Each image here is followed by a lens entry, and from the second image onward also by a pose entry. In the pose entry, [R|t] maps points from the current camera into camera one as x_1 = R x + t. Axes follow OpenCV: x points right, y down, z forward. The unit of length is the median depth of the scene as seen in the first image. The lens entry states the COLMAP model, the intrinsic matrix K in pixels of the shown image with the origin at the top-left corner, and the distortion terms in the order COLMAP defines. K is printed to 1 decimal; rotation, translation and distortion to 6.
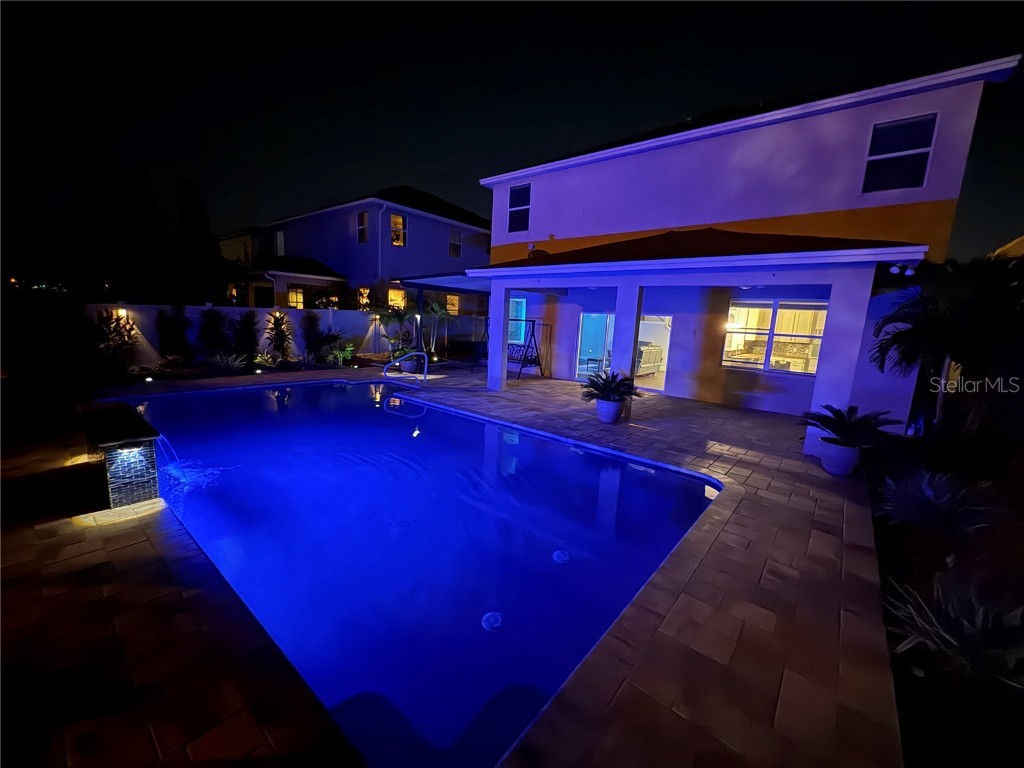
lens RADIAL K [[405.7, 0, 512.9], [0, 405.7, 386.4], [0, 0, 1]] dist [-0.000713, 0.000110]
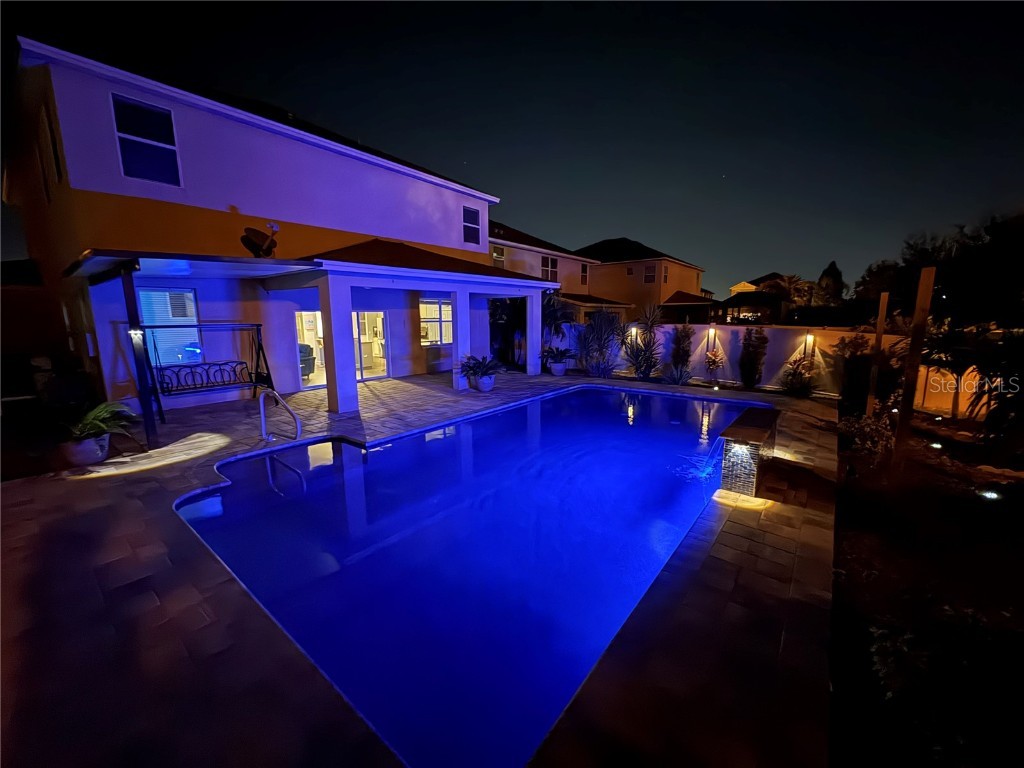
lens RADIAL K [[405.7, 0, 512.5], [0, 405.7, 385.1], [0, 0, 1]] dist [-0.000713, 0.000110]
pose [[-0.011382, -0.218935, 0.975673, -0.921422], [0.171172, 0.960907, 0.217619, -0.182333], [-0.985175, 0.169485, 0.026539, 0.717502]]
